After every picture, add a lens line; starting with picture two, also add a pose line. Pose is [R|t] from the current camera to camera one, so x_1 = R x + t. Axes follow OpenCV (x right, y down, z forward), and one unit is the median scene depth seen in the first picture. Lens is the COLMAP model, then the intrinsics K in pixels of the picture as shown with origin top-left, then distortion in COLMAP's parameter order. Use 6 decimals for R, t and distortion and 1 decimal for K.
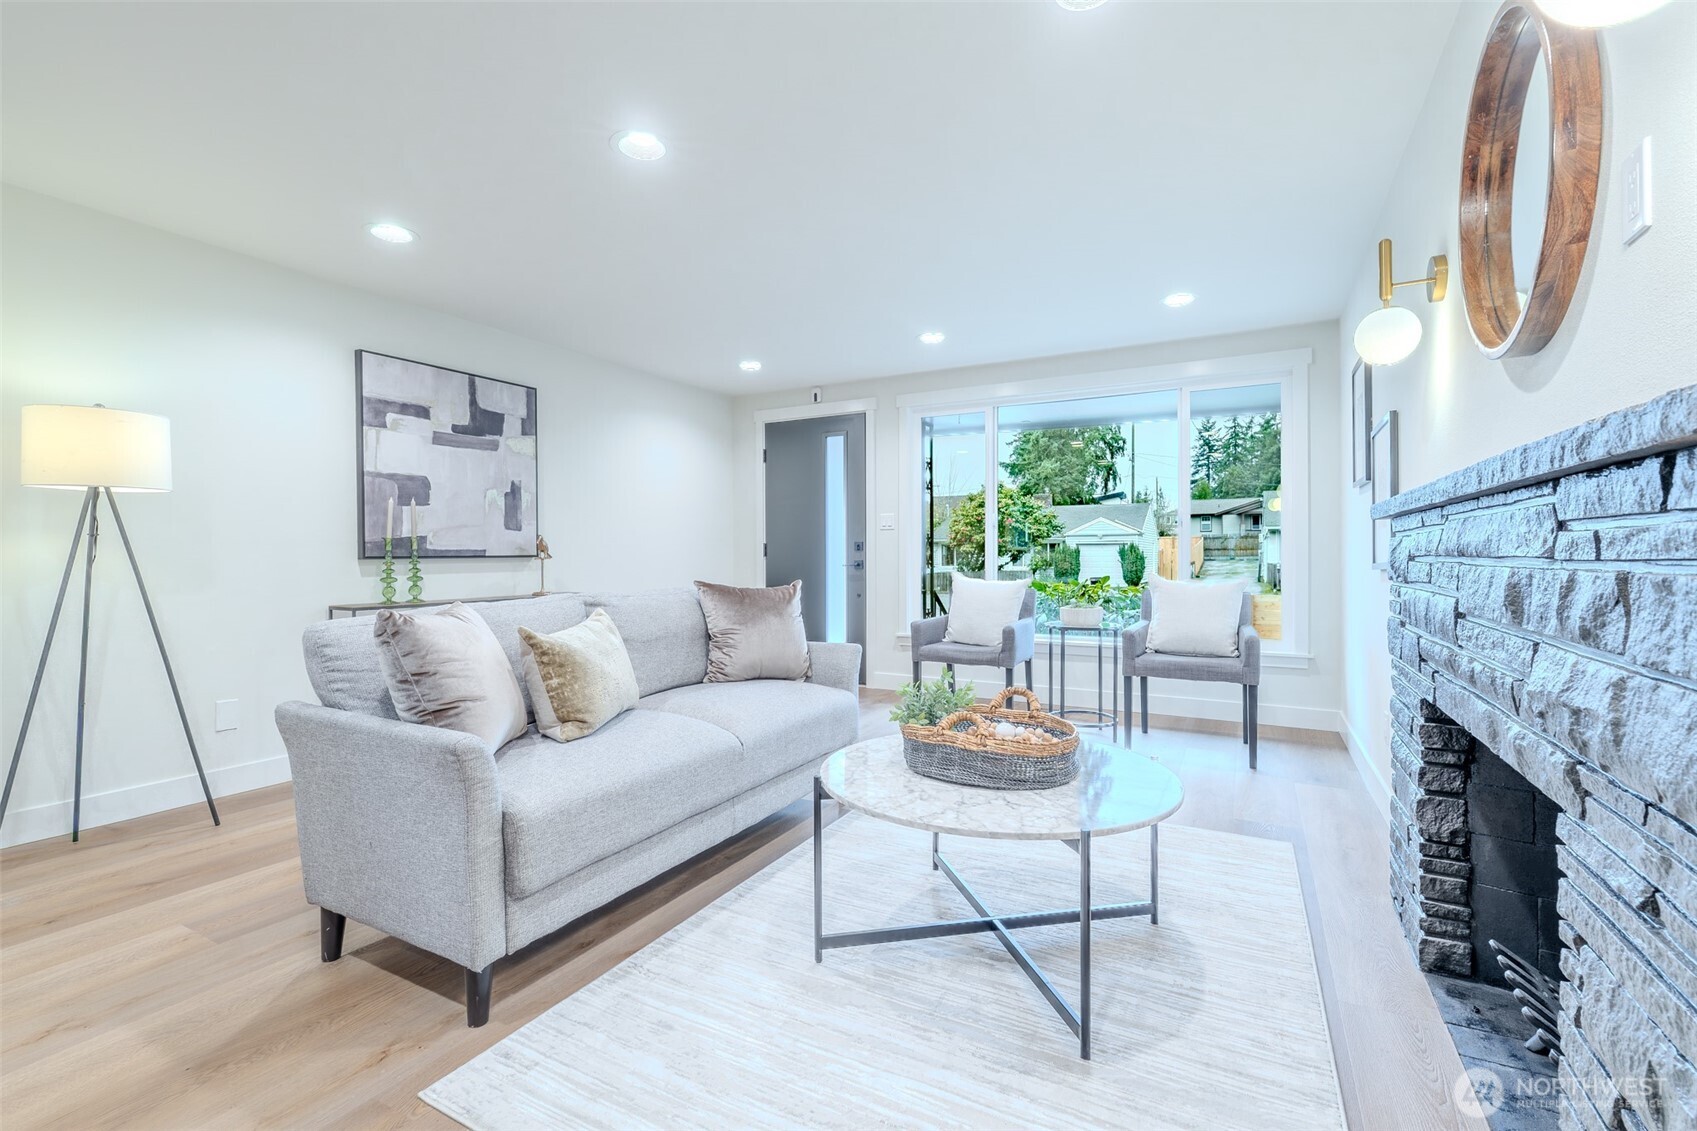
lens RADIAL K [[744.0, 0, 851.4], [0, 744.0, 557.0], [0, 0, 1]] dist [-0.007040, -0.000143]
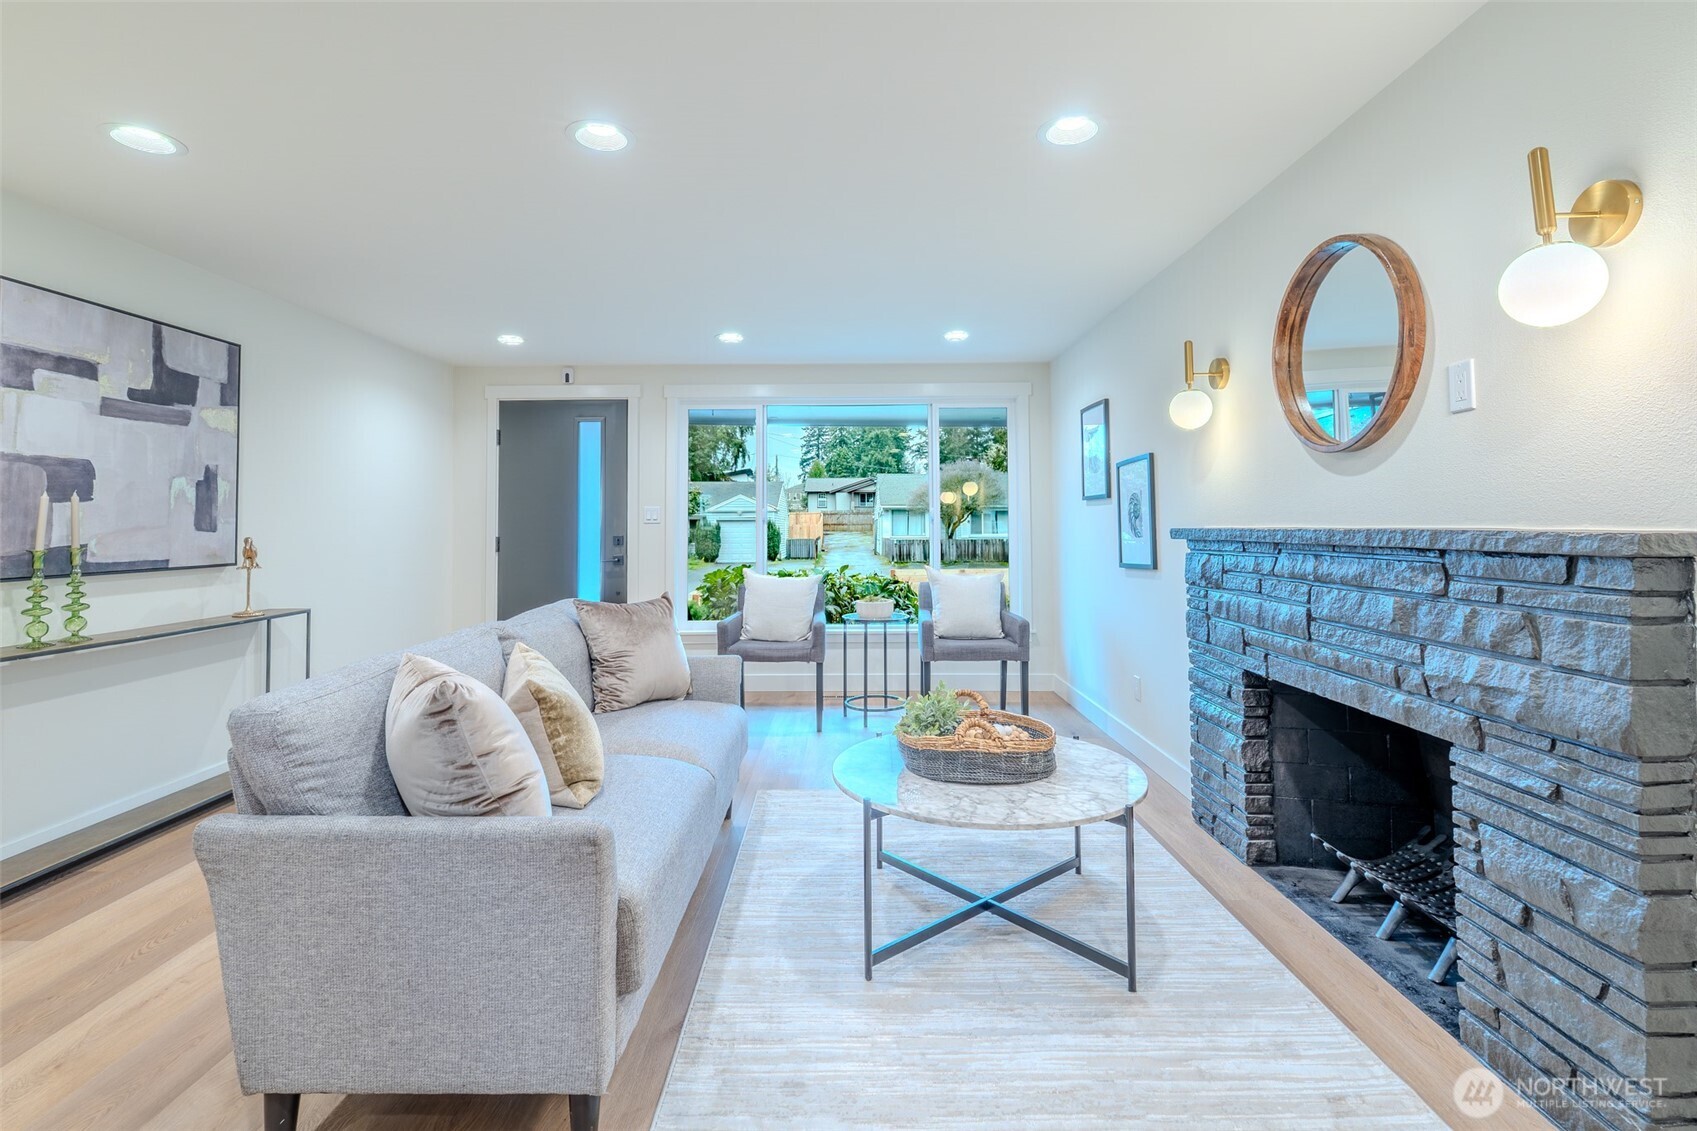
lens RADIAL K [[760.0, 0, 850.2], [0, 760.0, 499.0], [0, 0, 1]] dist [-0.006502, -0.000070]
pose [[0.882876, 0.015833, 0.469338, -0.278107], [0.004059, 0.999137, -0.041341, -0.039961], [-0.469588, 0.038404, 0.882050, 0.024620]]
